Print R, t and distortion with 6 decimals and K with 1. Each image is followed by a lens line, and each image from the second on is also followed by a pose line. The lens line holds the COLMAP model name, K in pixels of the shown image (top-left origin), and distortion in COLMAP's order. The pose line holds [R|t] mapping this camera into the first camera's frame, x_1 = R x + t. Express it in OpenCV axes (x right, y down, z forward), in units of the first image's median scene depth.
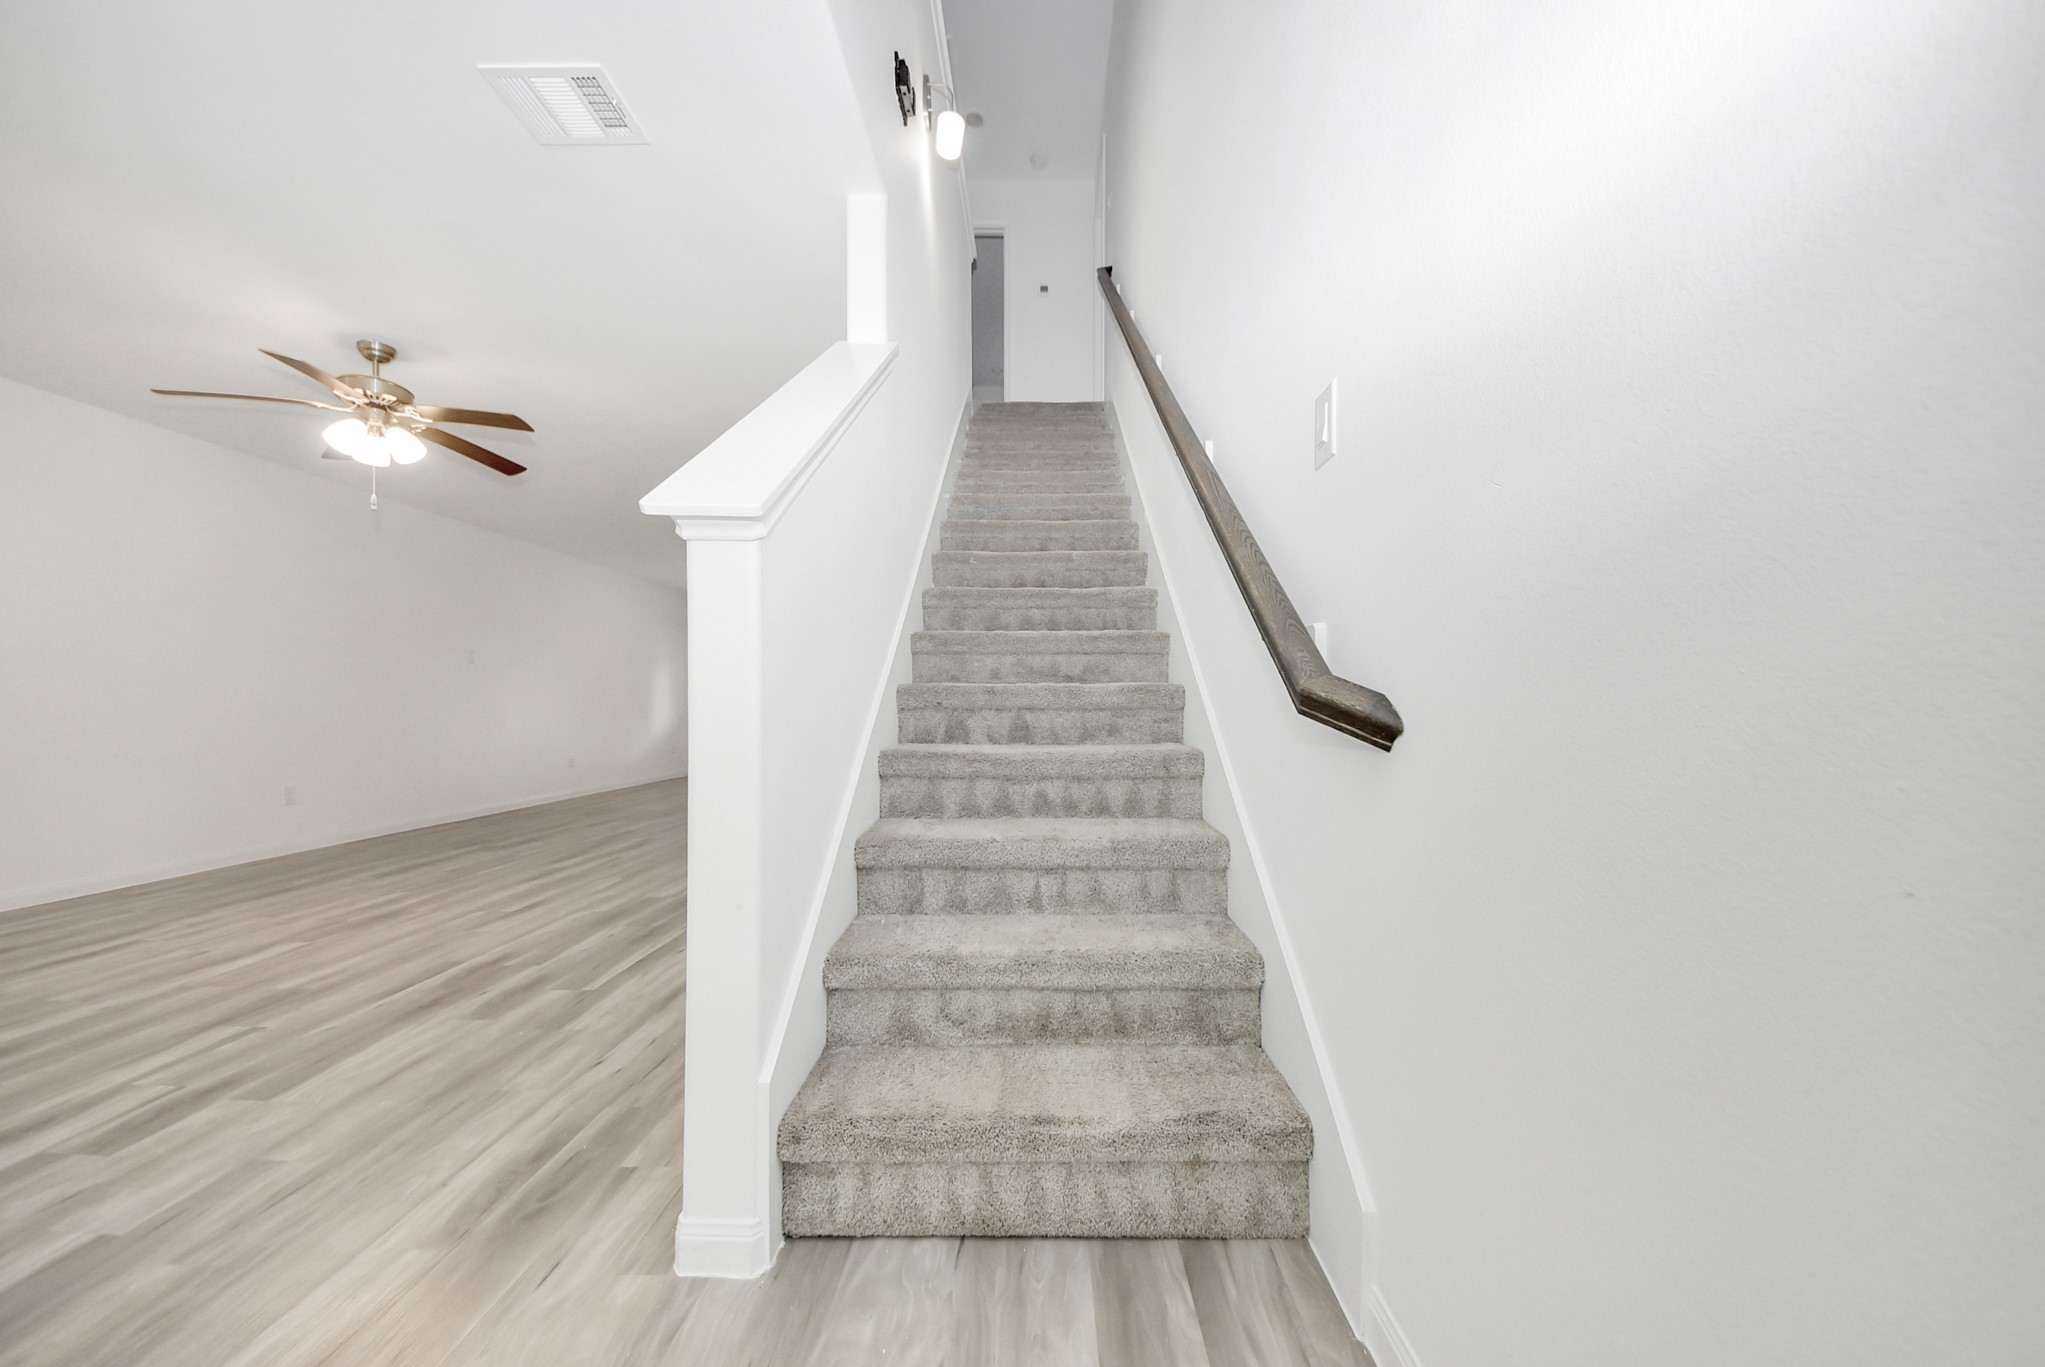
lens RADIAL K [[748.4, 0, 1033.4], [0, 748.4, 695.6], [0, 0, 1]] dist [0.043110, -0.026124]
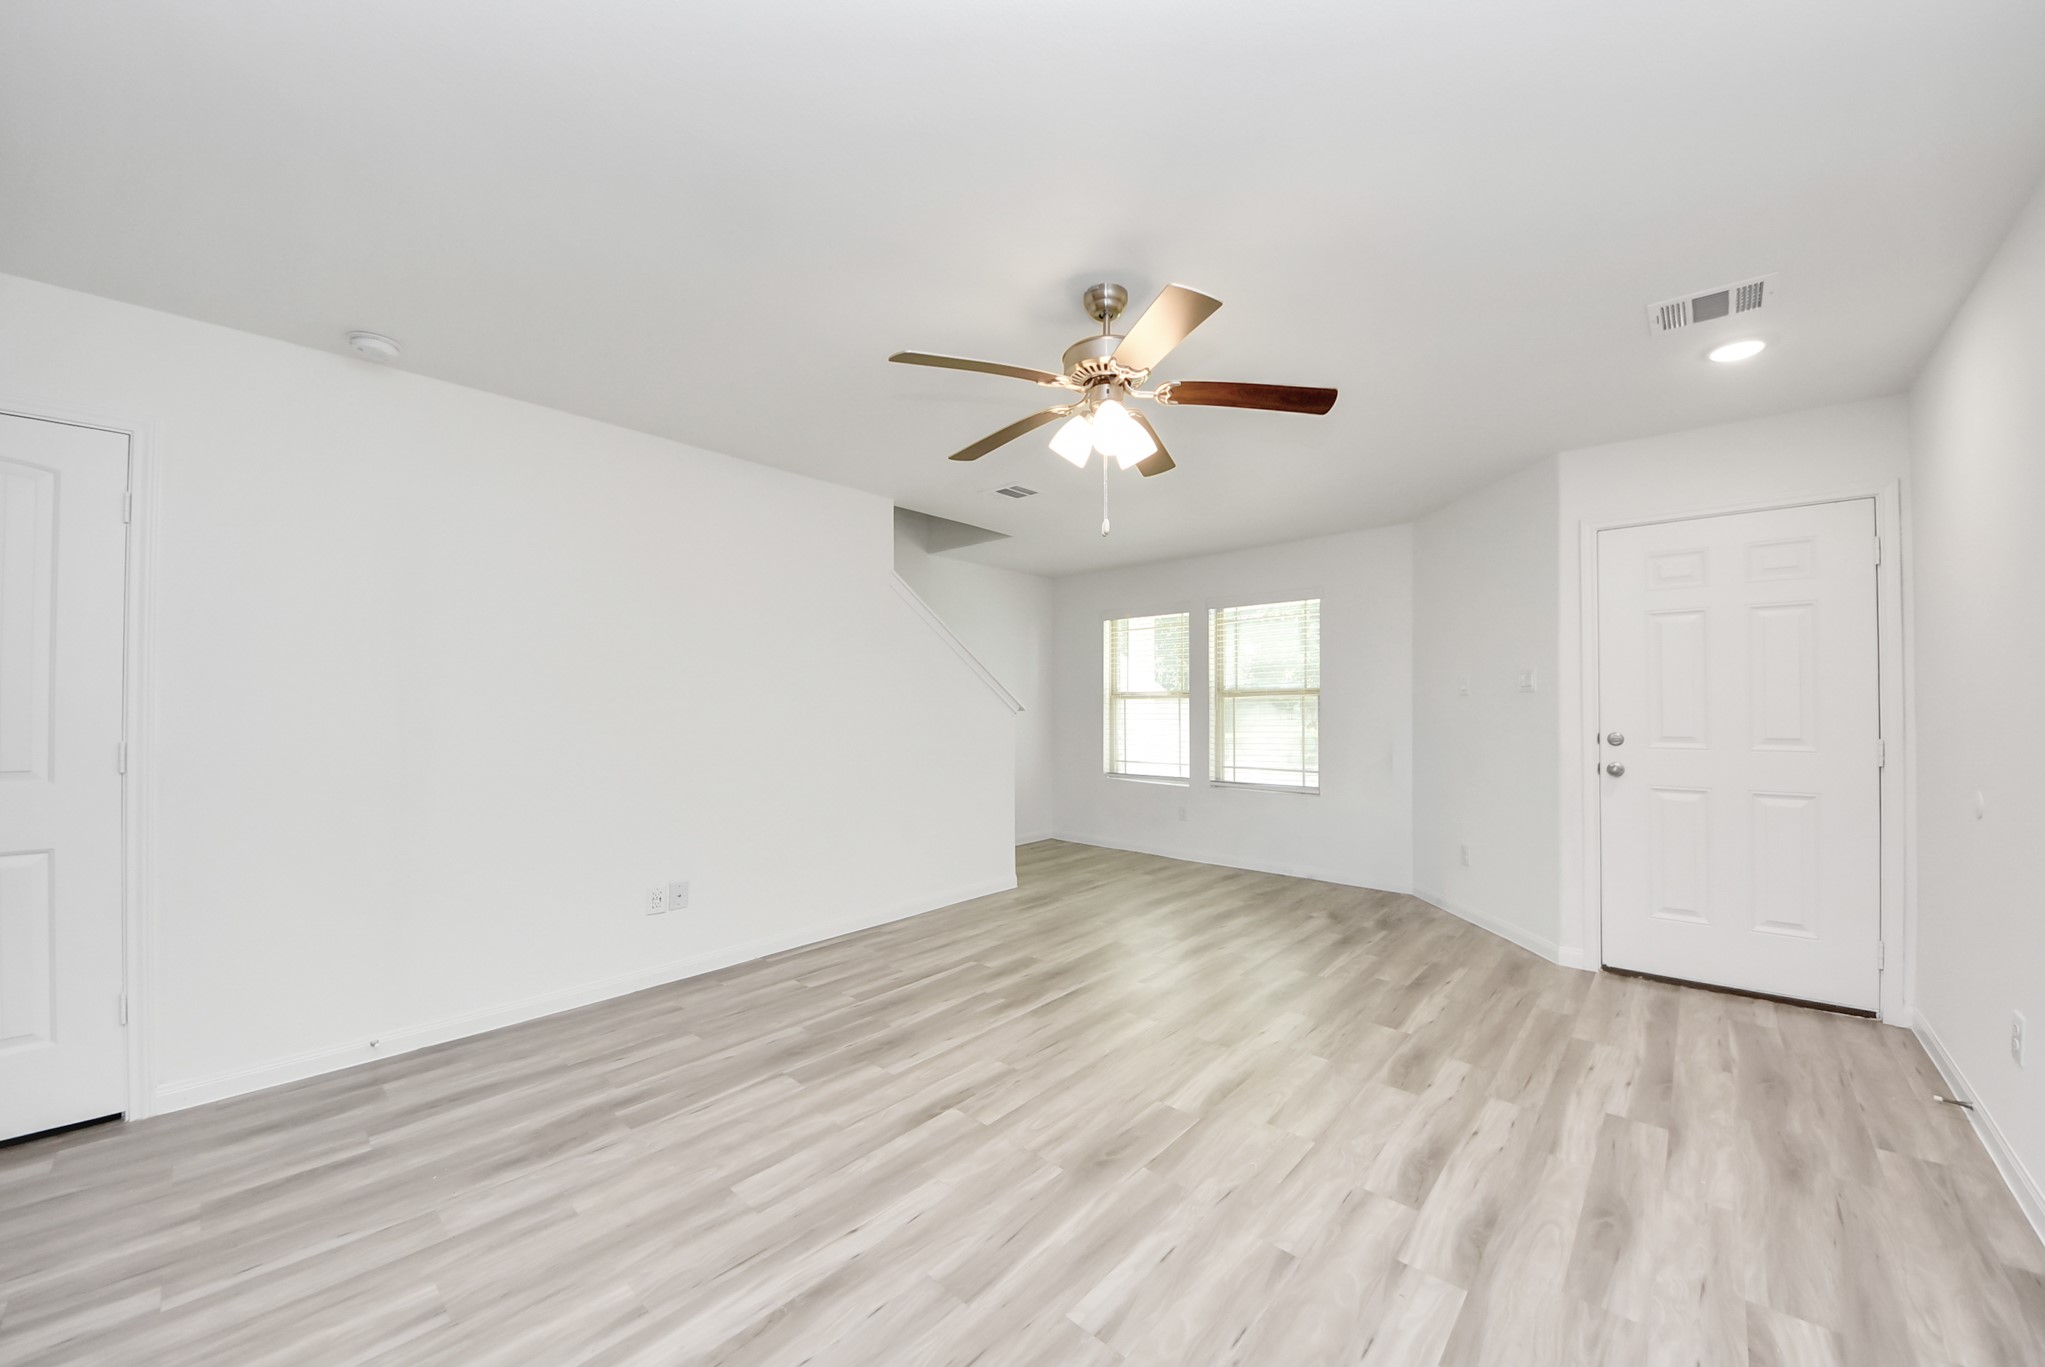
lens RADIAL K [[769.0, 0, 1037.9], [0, 769.0, 698.0], [0, 0, 1]] dist [0.030349, -0.022598]
pose [[-0.751591, 0.013814, 0.659485, -1.524095], [0.001563, 0.999815, -0.019161, -0.096609], [-0.659628, -0.013371, -0.751474, 1.862384]]
